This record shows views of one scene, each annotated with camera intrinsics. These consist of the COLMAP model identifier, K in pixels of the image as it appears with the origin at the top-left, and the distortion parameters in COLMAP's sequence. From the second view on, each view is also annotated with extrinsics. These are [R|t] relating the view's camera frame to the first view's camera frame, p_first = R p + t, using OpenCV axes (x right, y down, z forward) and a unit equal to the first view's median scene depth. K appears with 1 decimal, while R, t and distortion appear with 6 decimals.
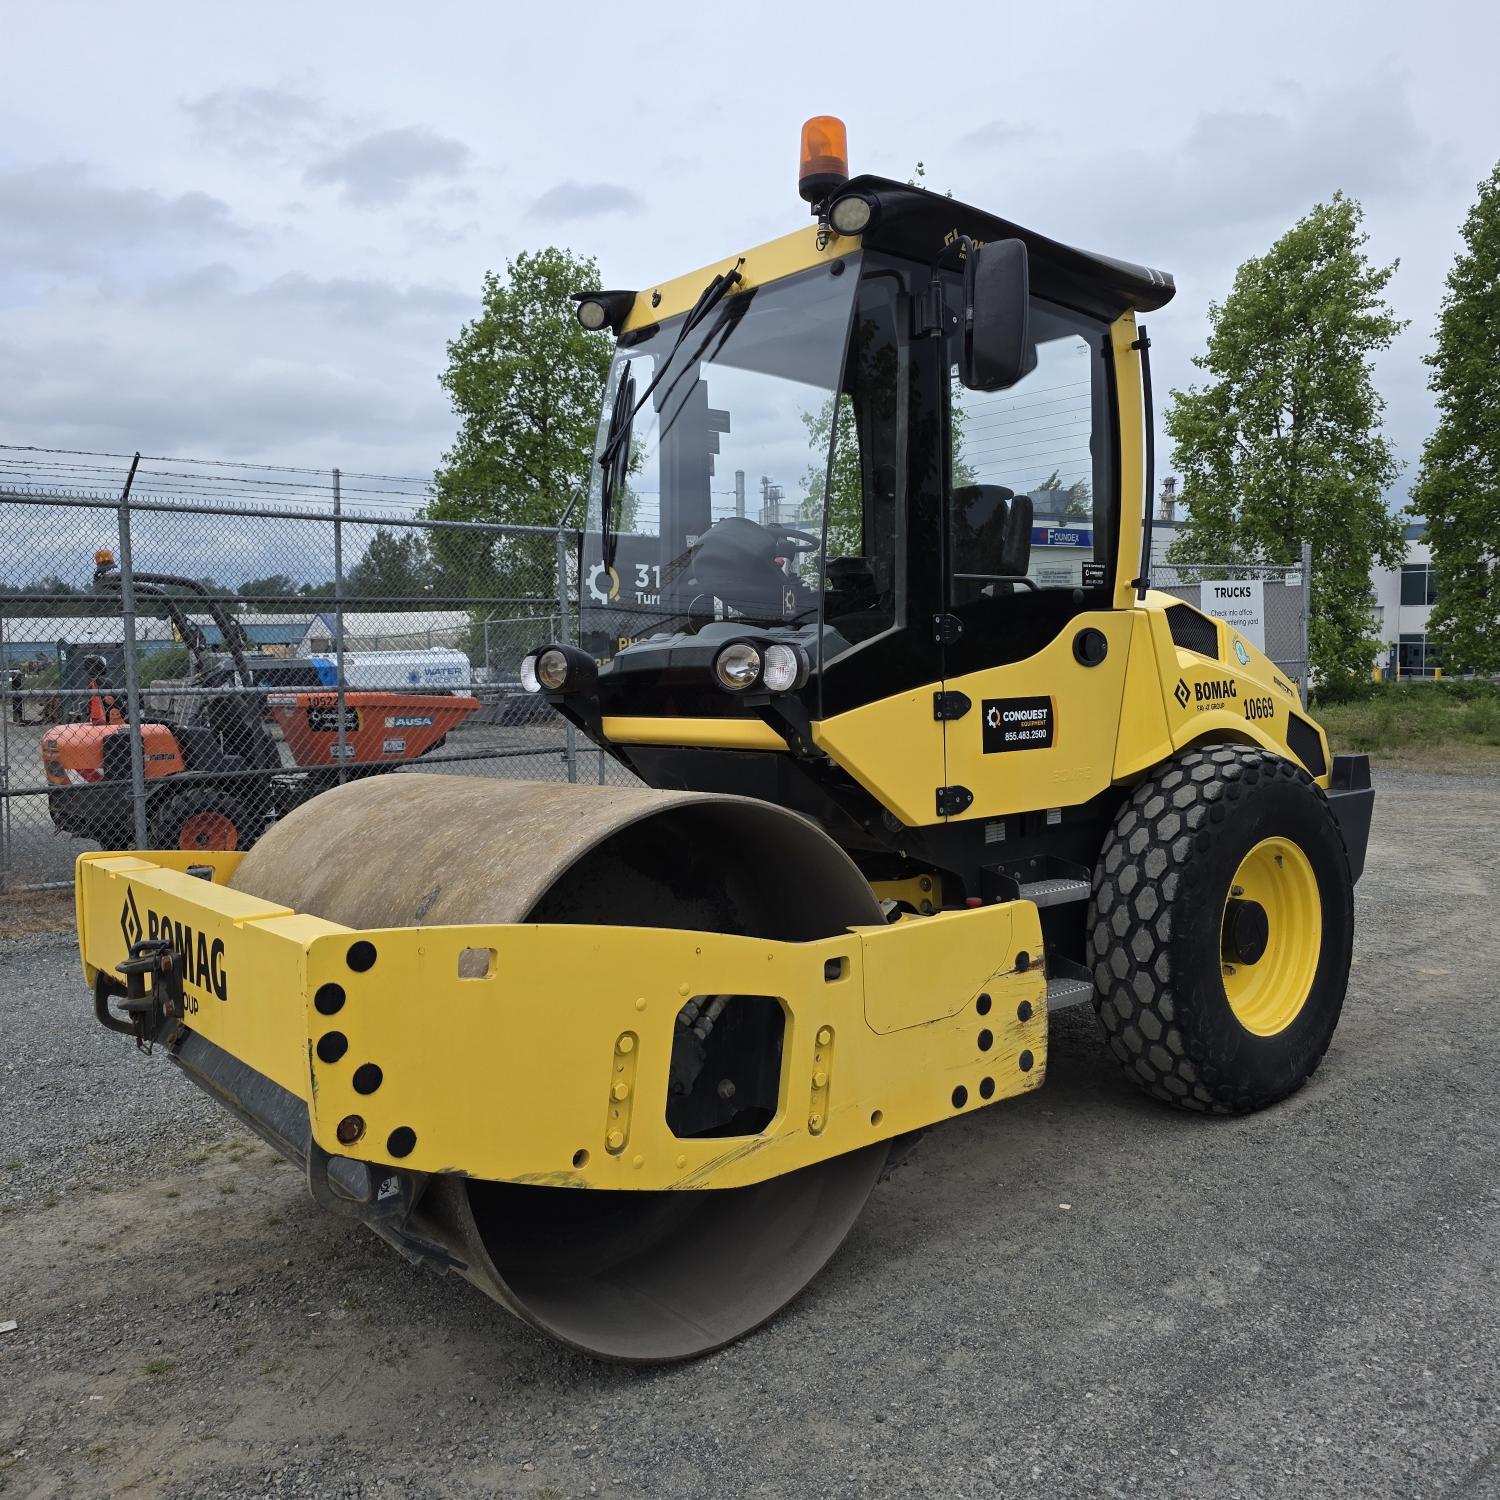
lens RADIAL K [[1338.4, 0, 764.1], [0, 1338.4, 737.6], [0, 0, 1]] dist [0.054819, -0.030750]
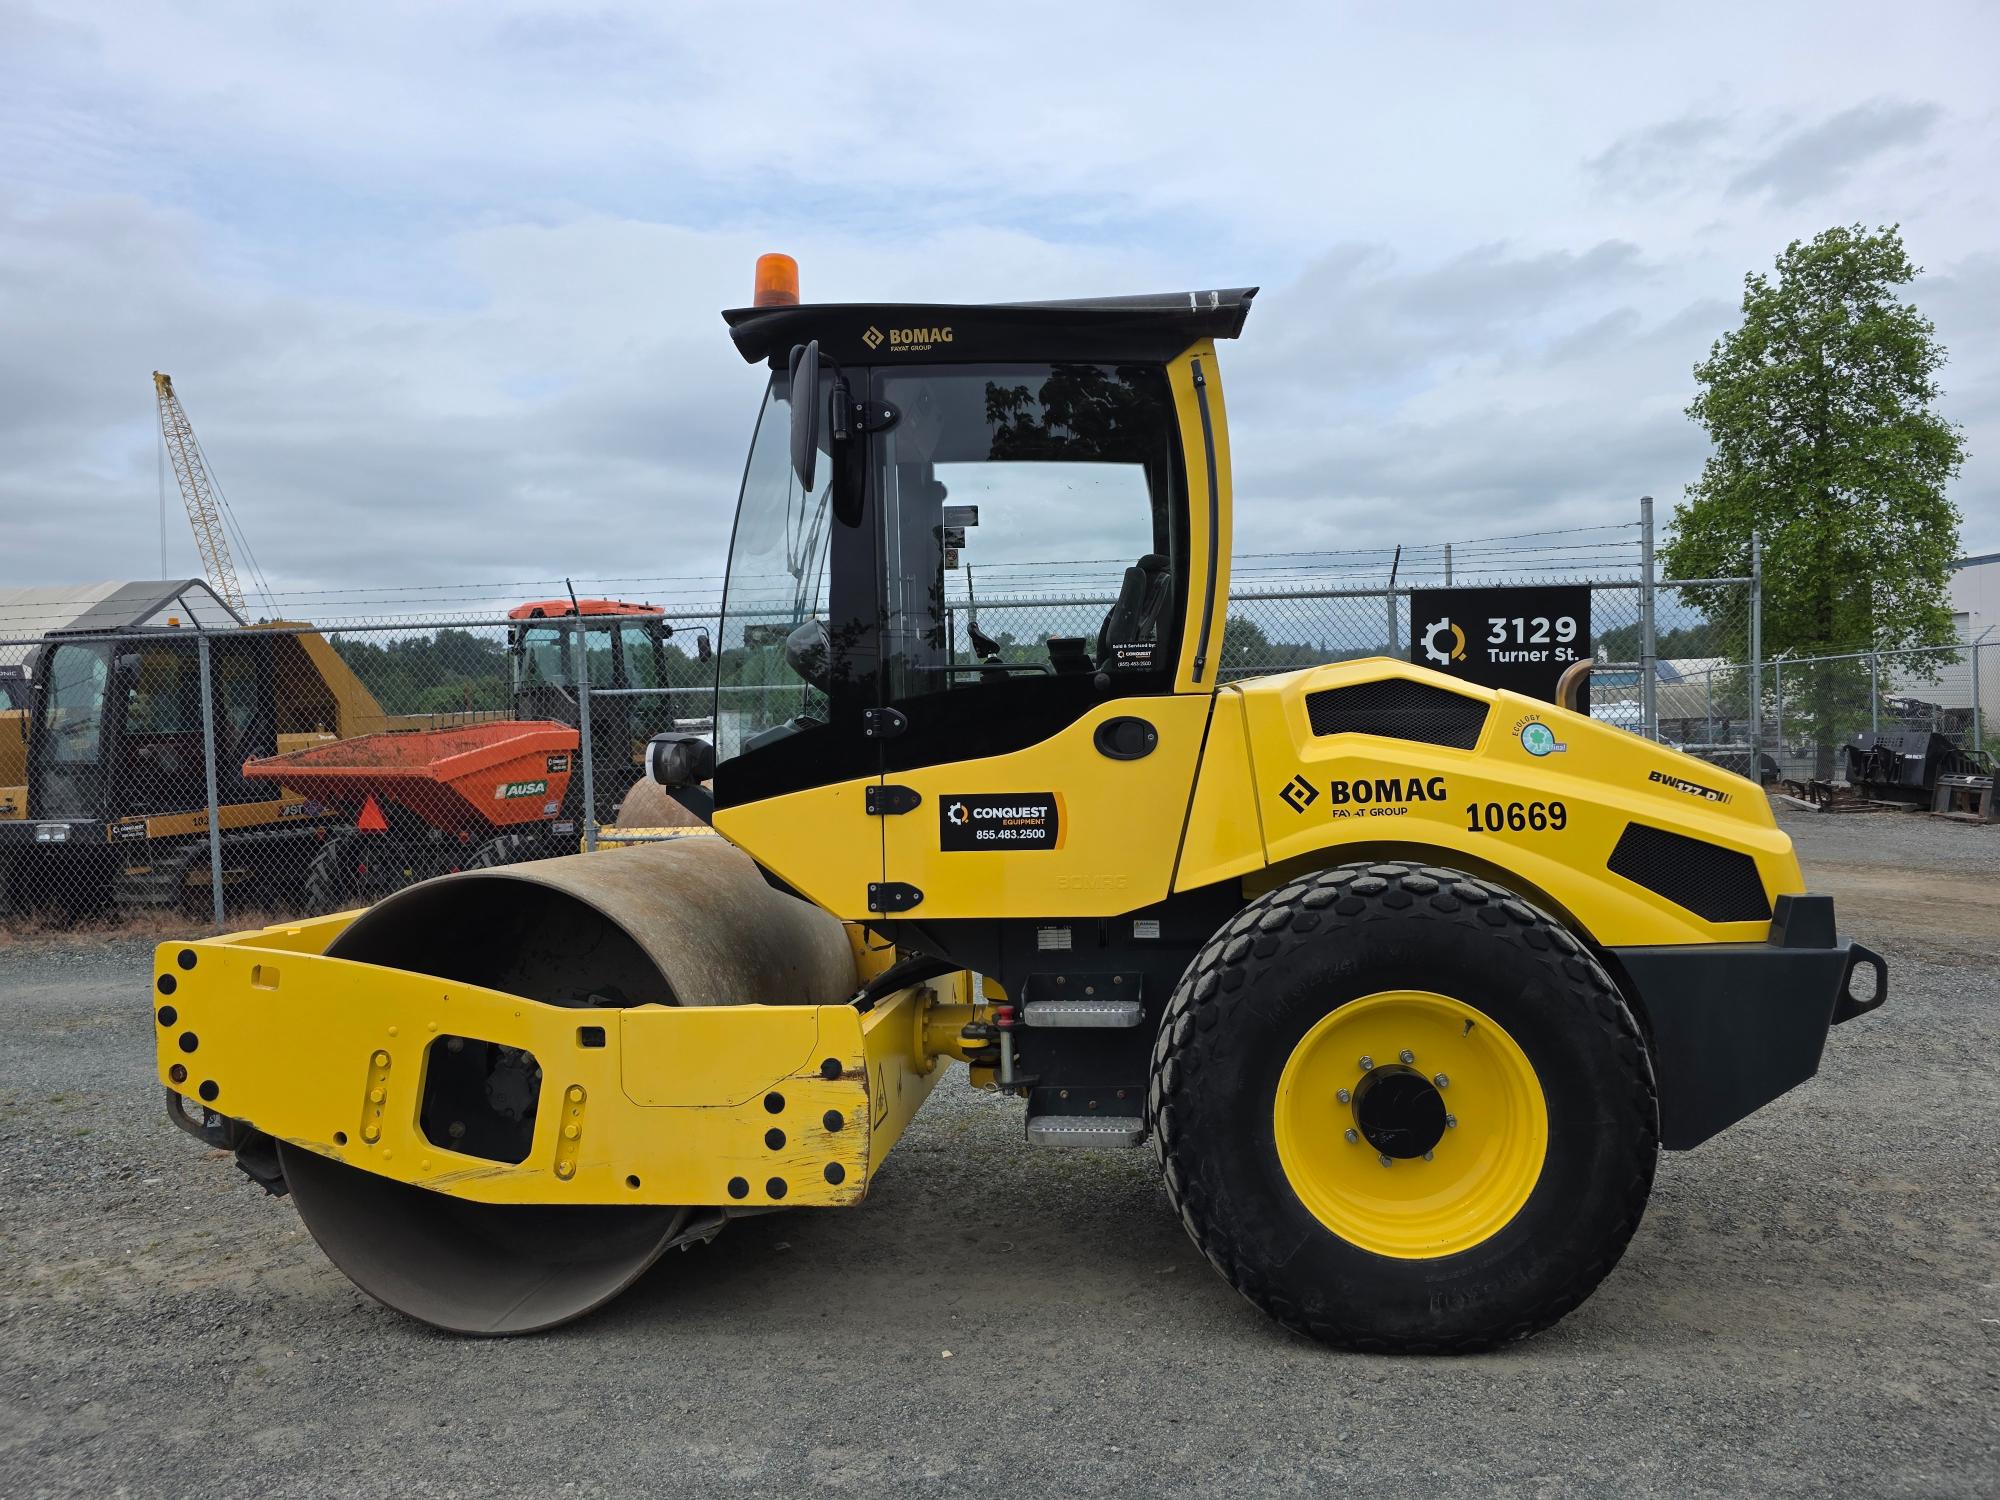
lens RADIAL K [[1334.3, 0, 988.7], [0, 1334.3, 737.3], [0, 0, 1]] dist [0.050918, -0.036566]
pose [[0.698533, 0.005816, -0.715554, 0.863950], [-0.032168, 0.999211, -0.023281, -0.048260], [0.714854, 0.039280, 0.698169, 0.354994]]
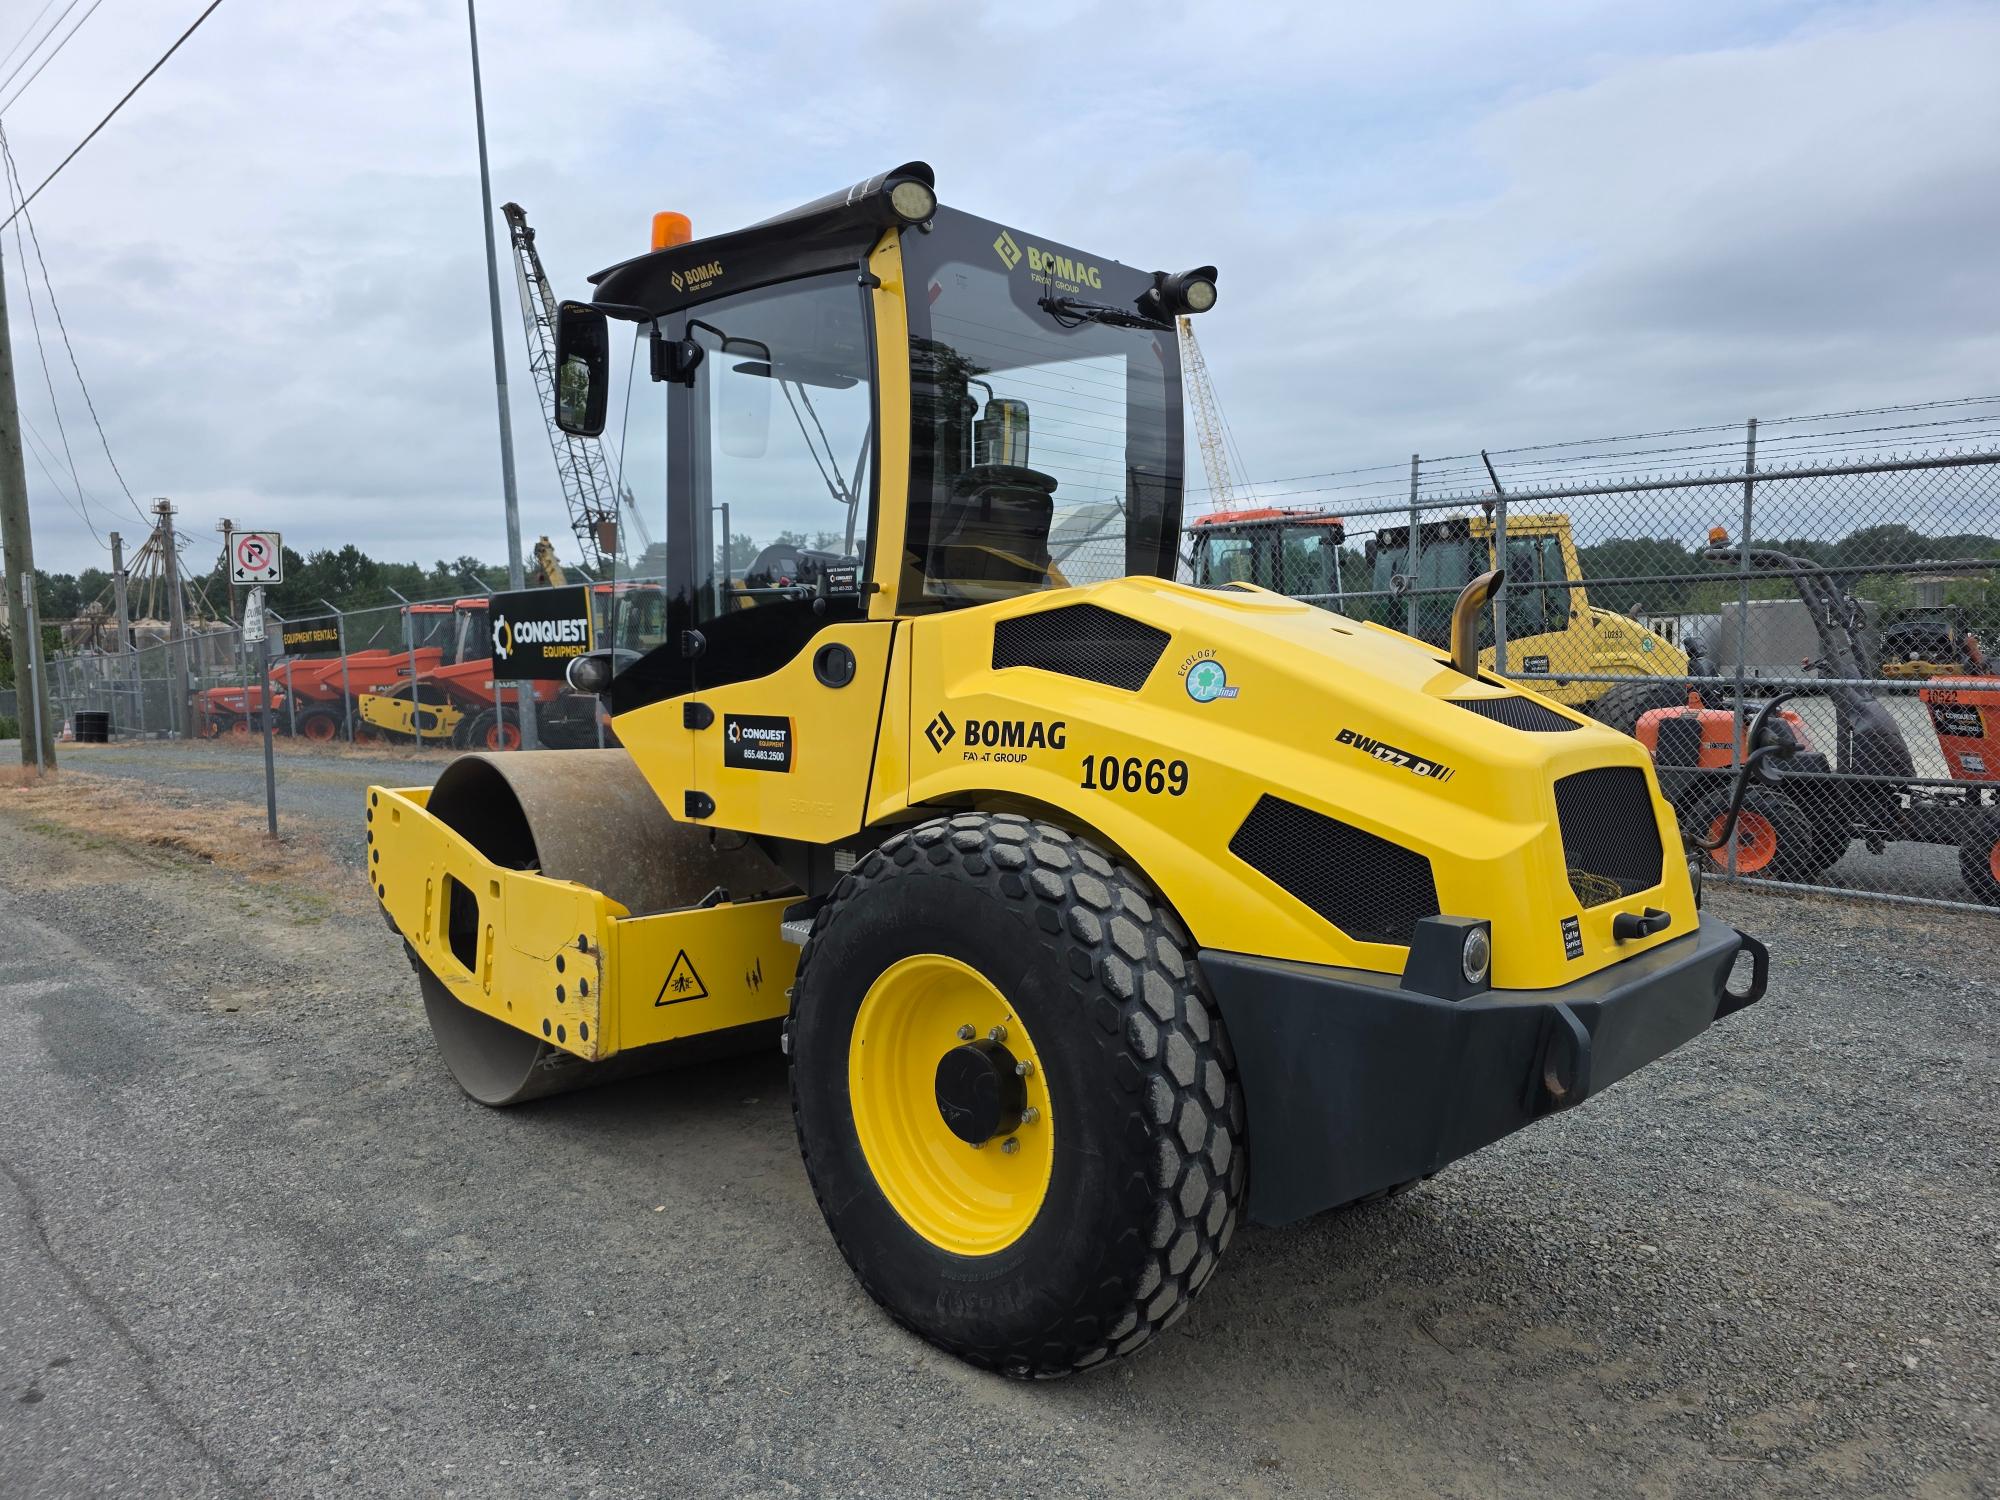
lens RADIAL K [[1334.3, 0, 991.2], [0, 1334.3, 757.4], [0, 0, 1]] dist [0.050918, -0.036566]
pose [[0.078487, 0.098649, -0.992022, 1.185260], [-0.055500, 0.993981, 0.094453, -0.102224], [0.995369, 0.047643, 0.083490, 1.111632]]
